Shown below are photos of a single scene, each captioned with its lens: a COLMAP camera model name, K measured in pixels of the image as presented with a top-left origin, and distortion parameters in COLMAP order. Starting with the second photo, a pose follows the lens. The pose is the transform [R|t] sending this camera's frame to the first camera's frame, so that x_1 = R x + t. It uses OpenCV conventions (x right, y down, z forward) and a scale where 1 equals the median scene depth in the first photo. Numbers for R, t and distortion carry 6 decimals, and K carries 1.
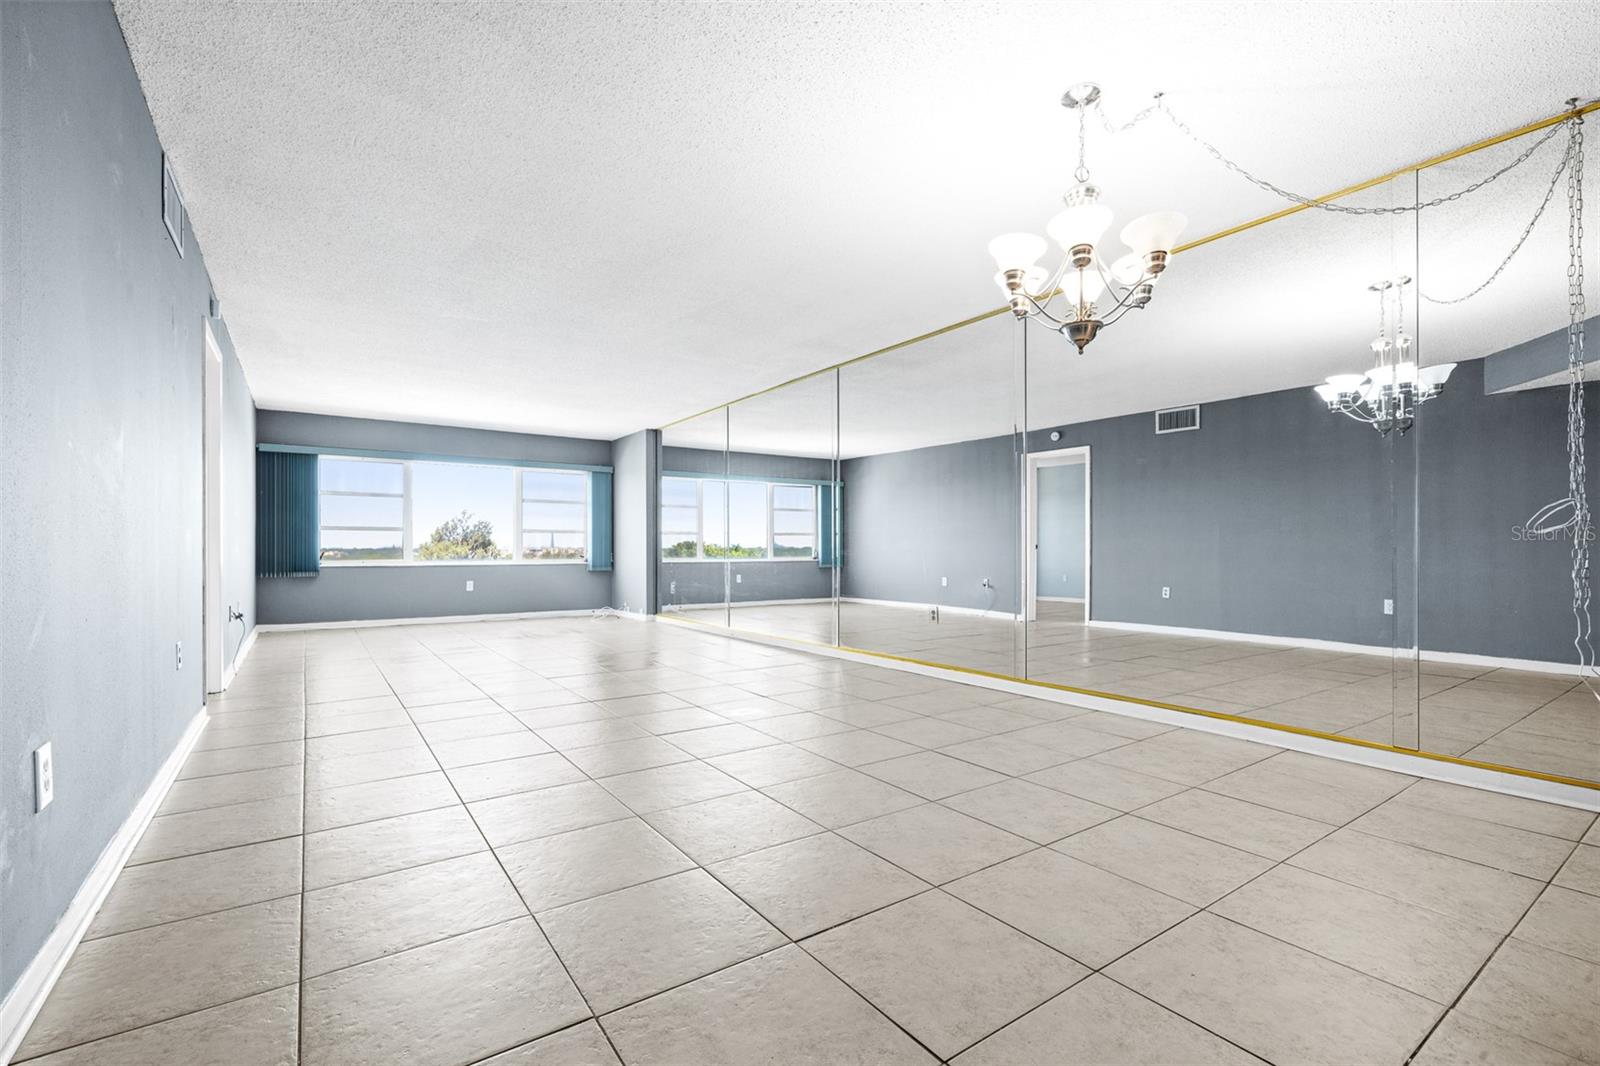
lens RADIAL K [[698.5, 0, 791.3], [0, 698.5, 553.9], [0, 0, 1]] dist [-0.002107, -0.000220]
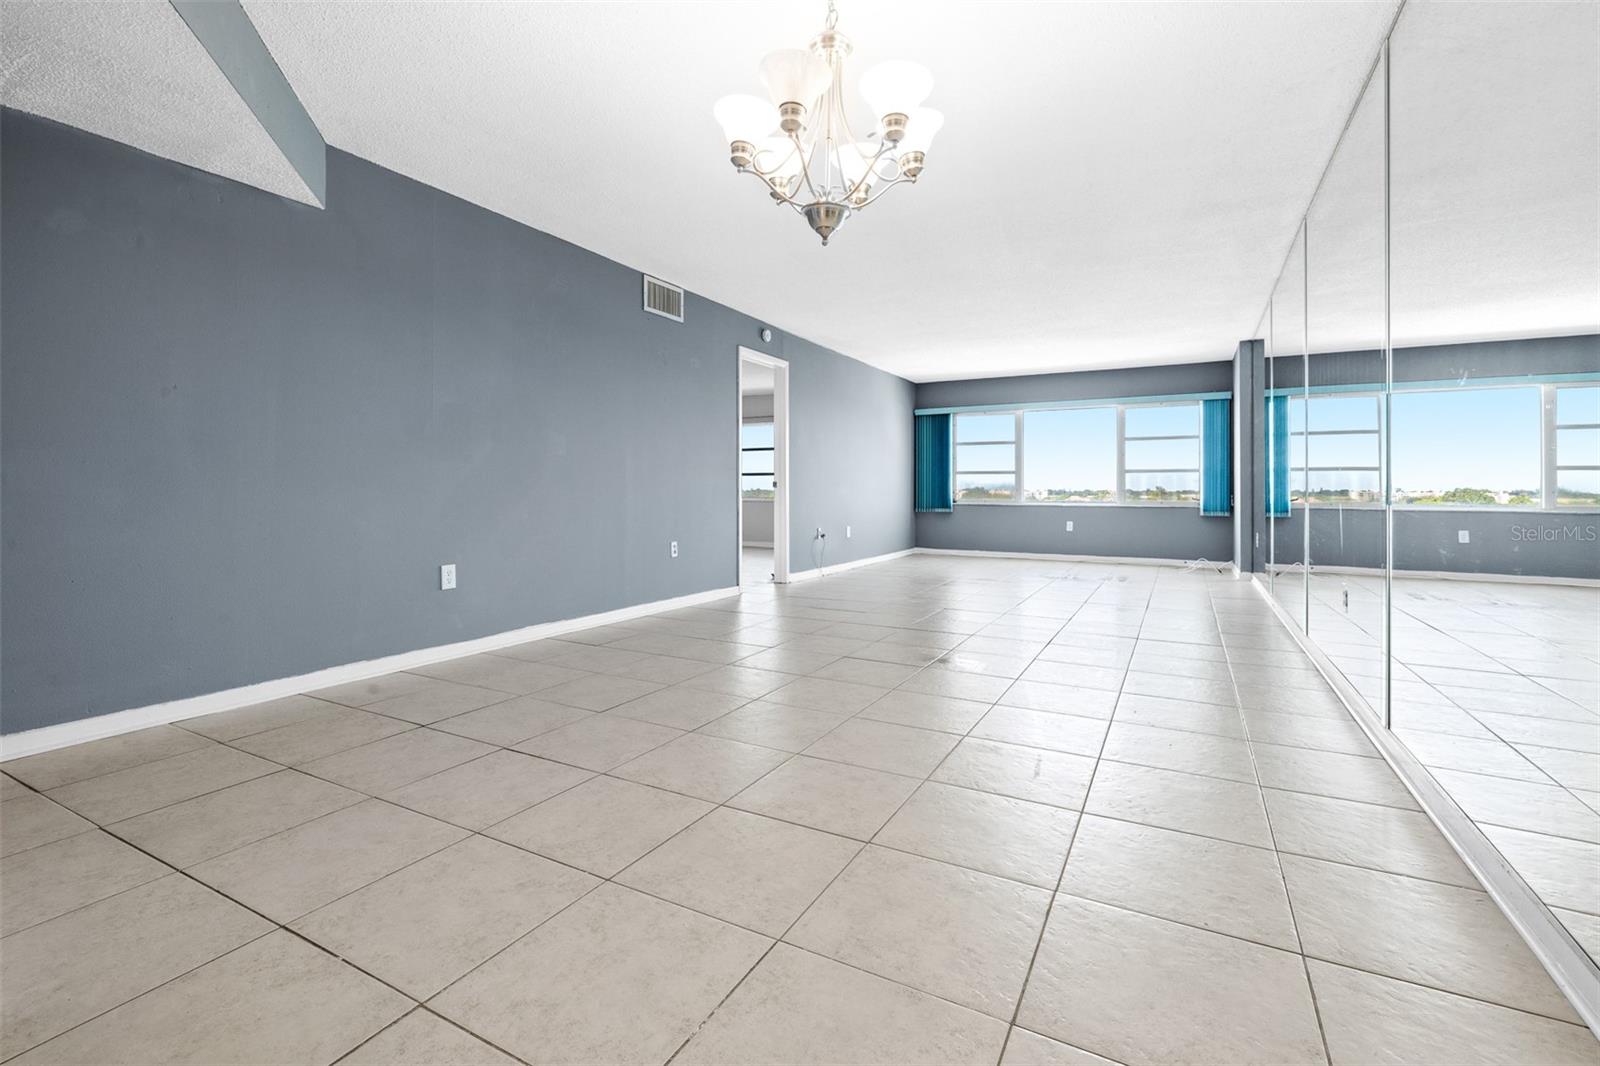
lens RADIAL K [[729.5, 0, 799.3], [0, 729.5, 488.3], [0, 0, 1]] dist [0.000439, -0.000040]
pose [[0.448695, 0.001506, -0.893684, 0.330098], [-0.008789, 0.999958, -0.002727, -0.003437], [0.893642, 0.009079, 0.448689, 0.163338]]
